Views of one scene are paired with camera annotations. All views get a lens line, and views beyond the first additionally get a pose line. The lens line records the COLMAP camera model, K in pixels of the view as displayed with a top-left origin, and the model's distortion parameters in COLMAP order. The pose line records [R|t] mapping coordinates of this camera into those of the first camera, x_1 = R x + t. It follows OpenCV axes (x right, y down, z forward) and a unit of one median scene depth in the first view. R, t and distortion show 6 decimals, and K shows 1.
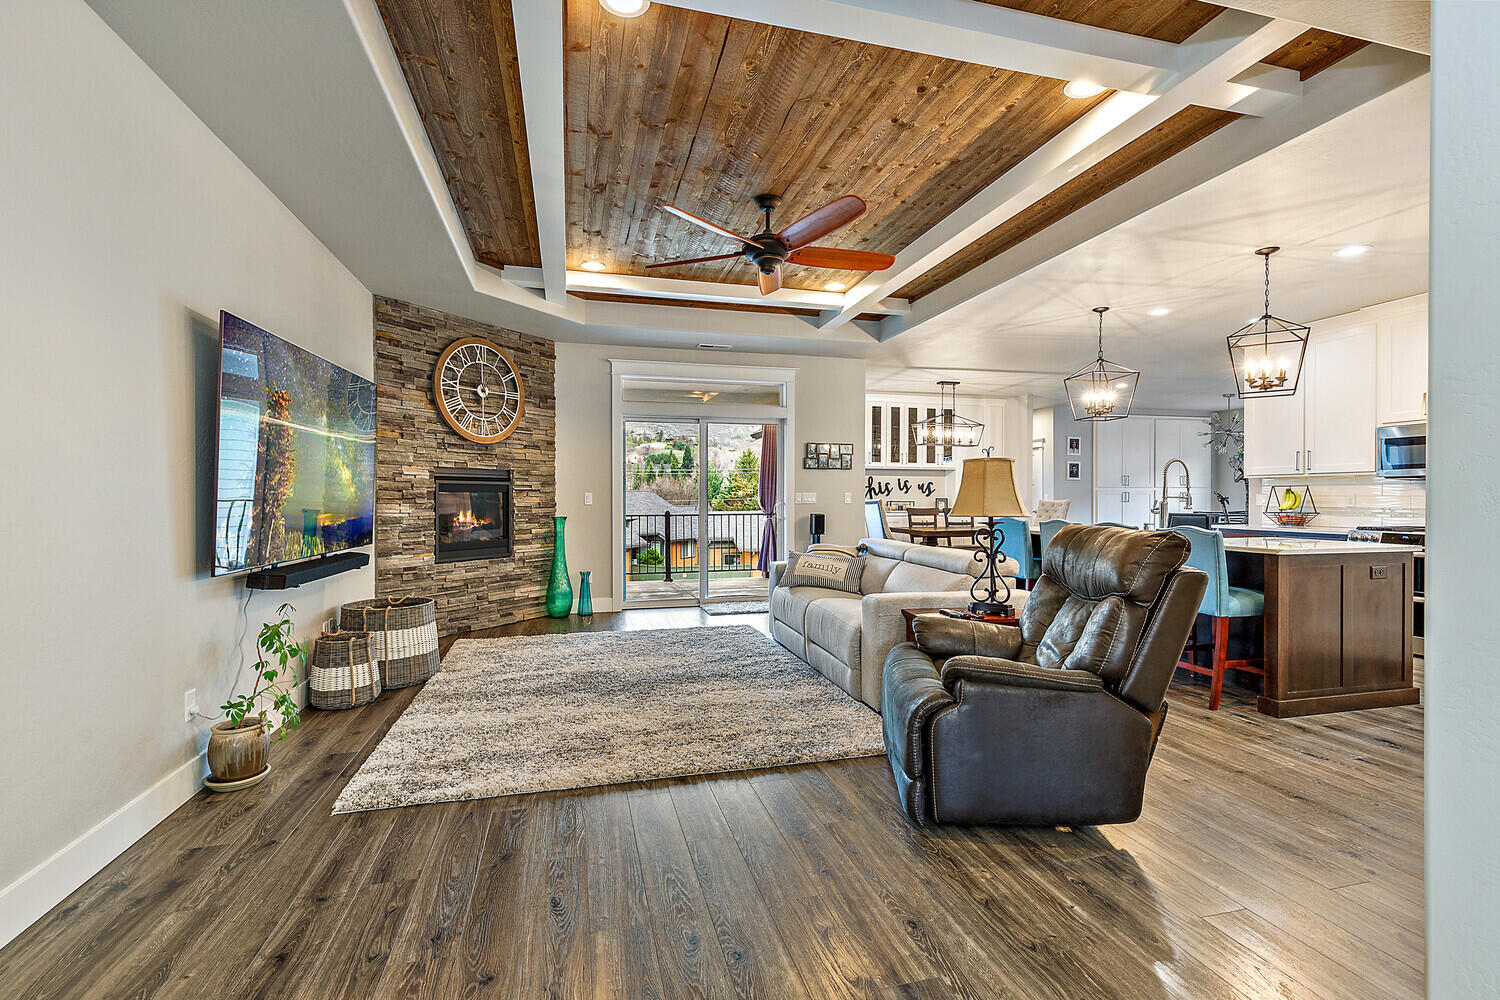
lens RADIAL K [[678.2, 0, 748.7], [0, 678.2, 498.1], [0, 0, 1]] dist [0.010344, -0.003599]
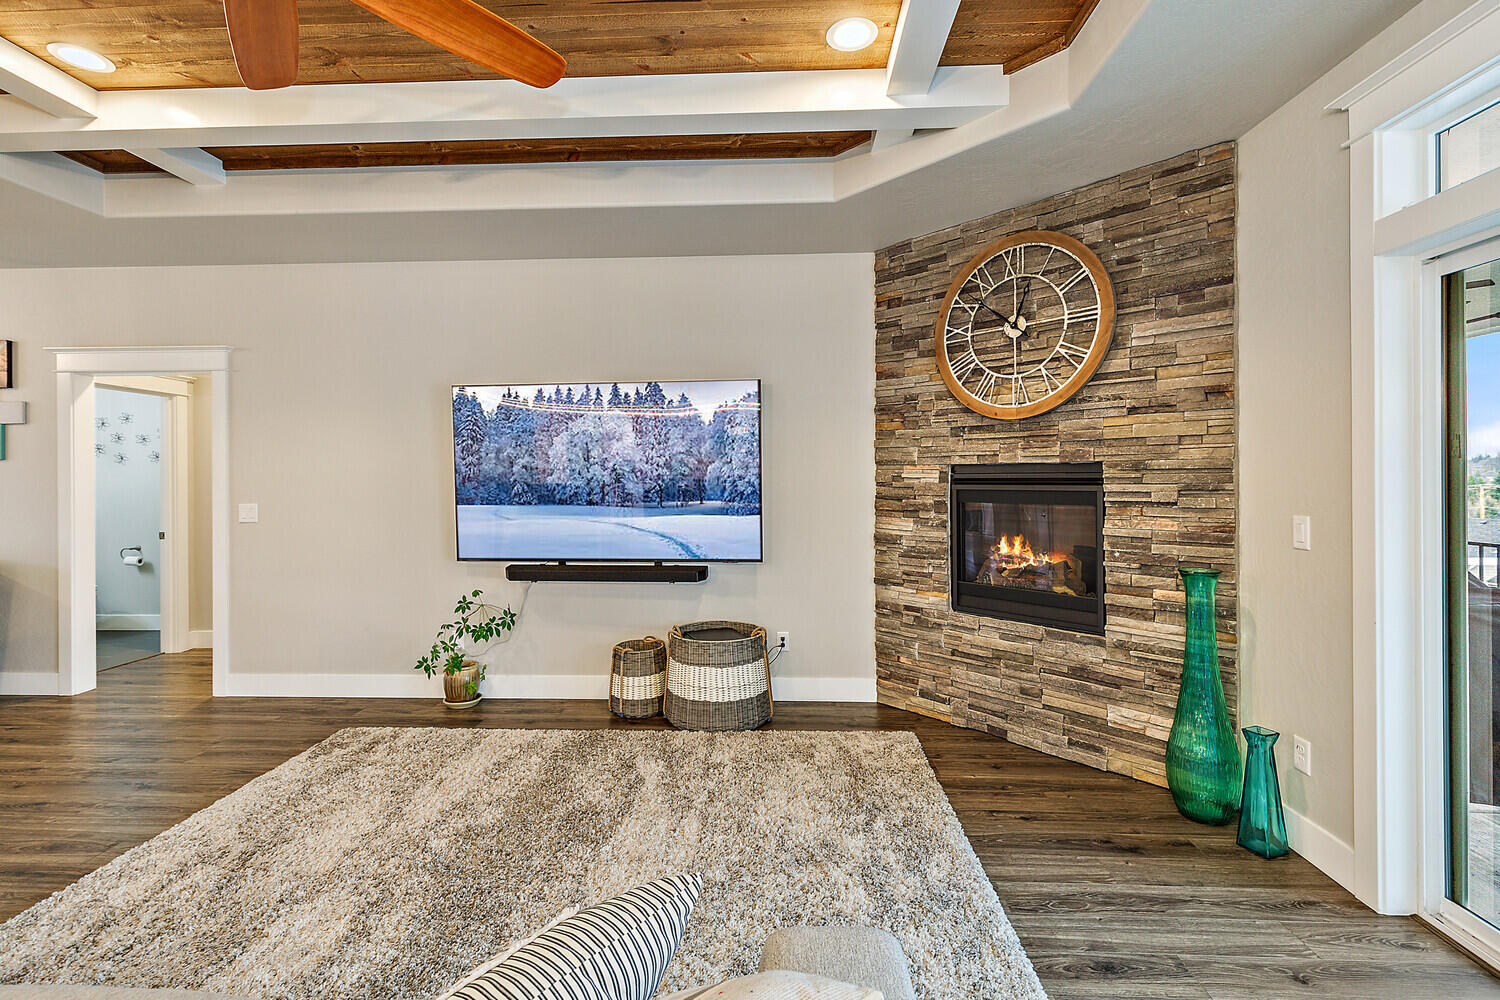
lens RADIAL K [[678.2, 0, 760.0], [0, 678.2, 481.3], [0, 0, 1]] dist [0.010344, -0.003599]
pose [[-0.296538, 0.003097, -0.955016, 0.232824], [-0.000723, 0.999994, 0.003468, -0.033053], [0.955021, 0.001719, -0.296534, 1.053162]]
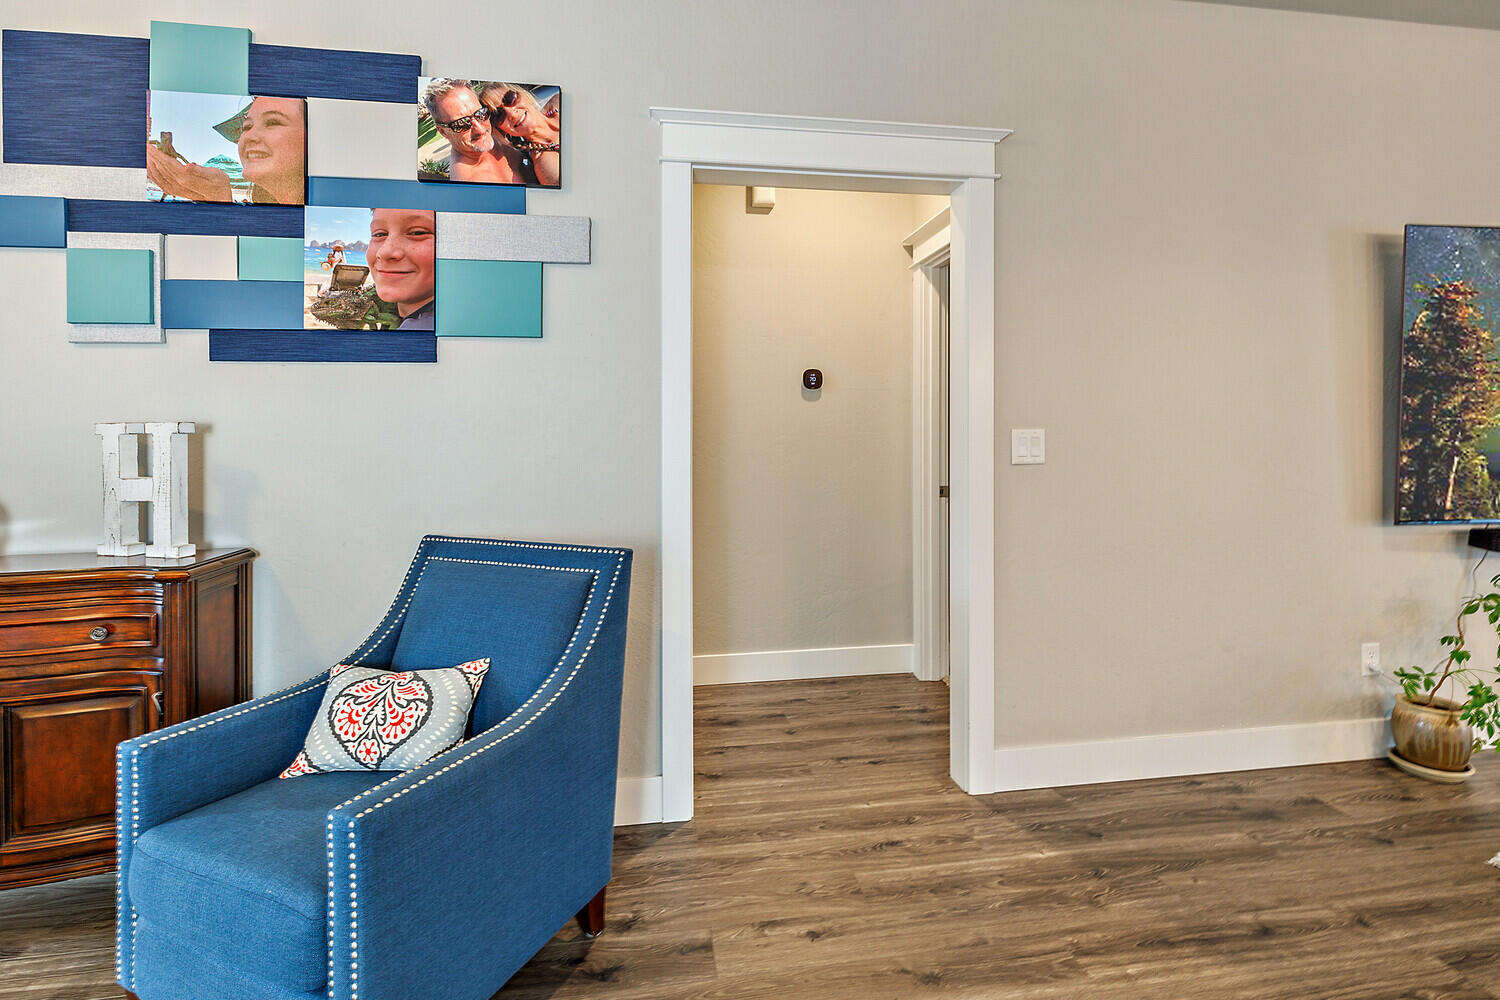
lens RADIAL K [[678.2, 0, 733.8], [0, 678.2, 445.6], [0, 0, 1]] dist [0.010344, -0.003599]
pose [[-0.107716, 0.006904, -0.994158, 0.097498], [0.000985, 0.999976, 0.006838, 0.002735], [0.994181, -0.000242, -0.107720, 0.121193]]
